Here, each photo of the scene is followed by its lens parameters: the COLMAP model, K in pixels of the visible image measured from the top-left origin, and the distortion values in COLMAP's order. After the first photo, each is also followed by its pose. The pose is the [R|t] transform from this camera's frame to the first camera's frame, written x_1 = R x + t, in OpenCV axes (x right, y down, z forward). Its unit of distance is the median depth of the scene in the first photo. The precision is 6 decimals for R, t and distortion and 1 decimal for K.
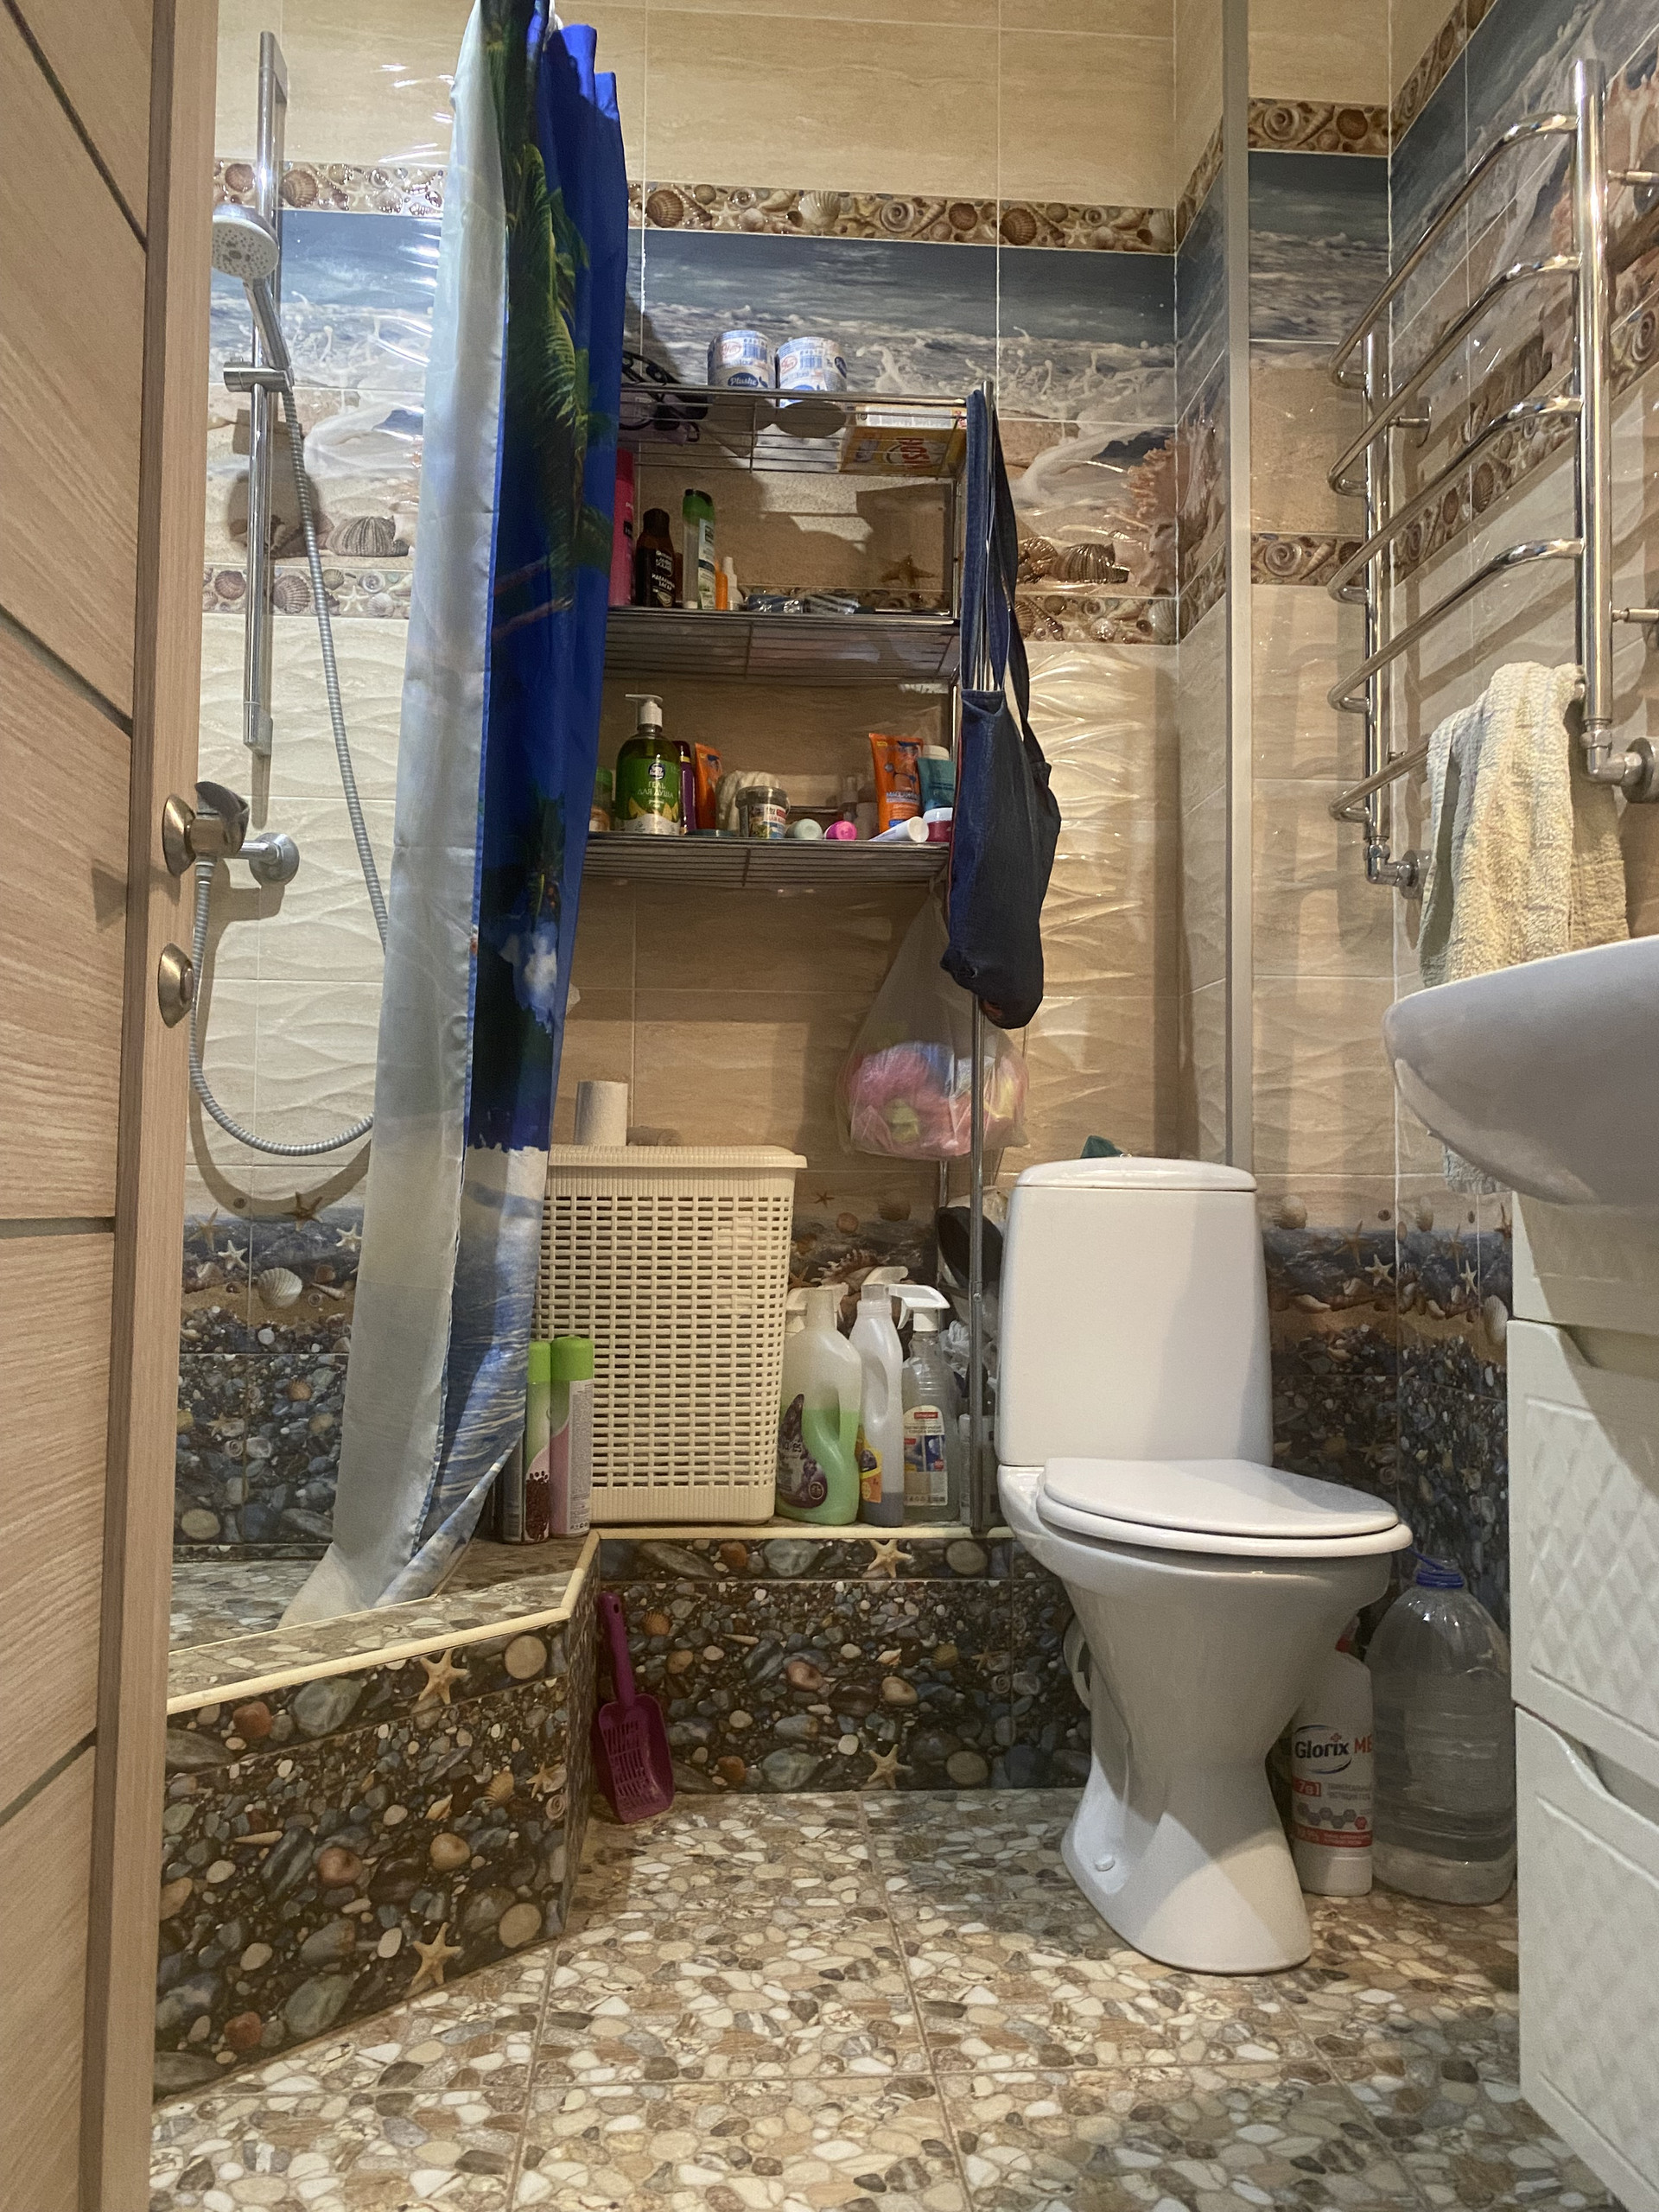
lens RADIAL K [[1681.0, 0, 847.4], [0, 1681.0, 1101.7], [0, 0, 1]] dist [0.041230, -0.070054]
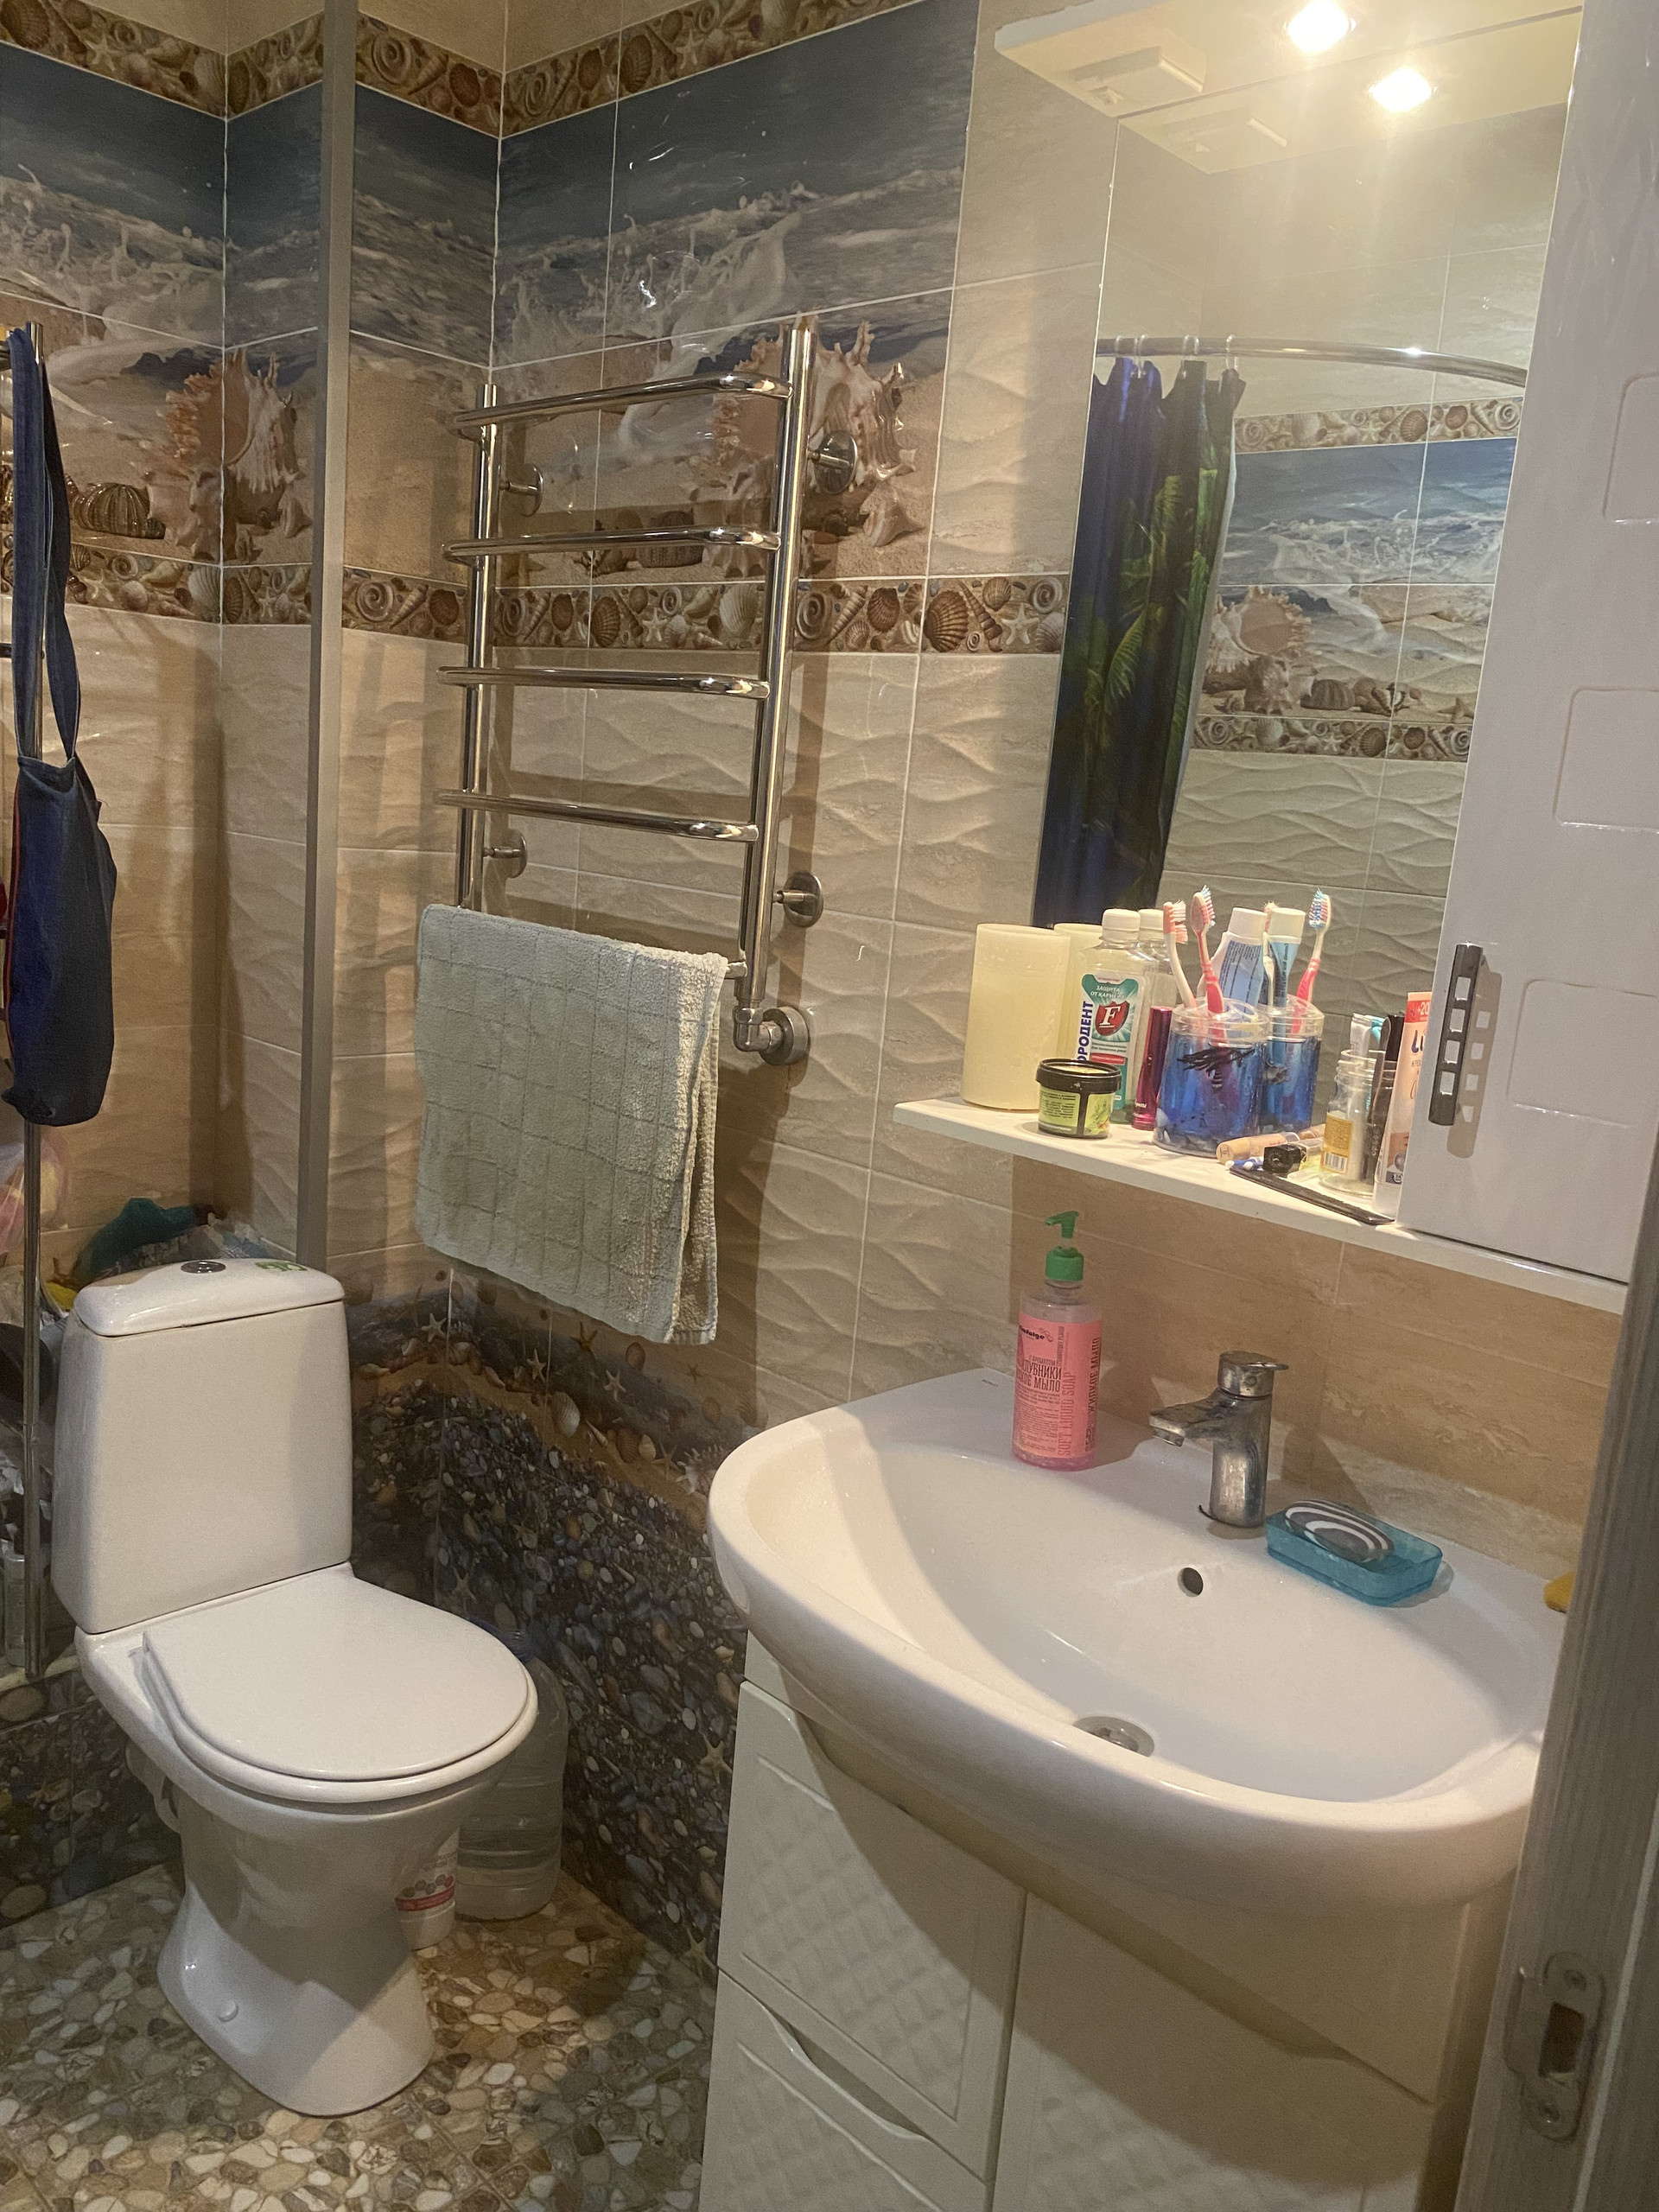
lens RADIAL K [[1653.6, 0, 829.5], [0, 1653.6, 1106.0], [0, 0, 1]] dist [0.036345, -0.032174]
pose [[0.753583, -0.063947, 0.654236, -0.161066], [-0.119128, 0.965493, 0.231587, -0.290769], [-0.646469, -0.252458, 0.719961, 0.120747]]
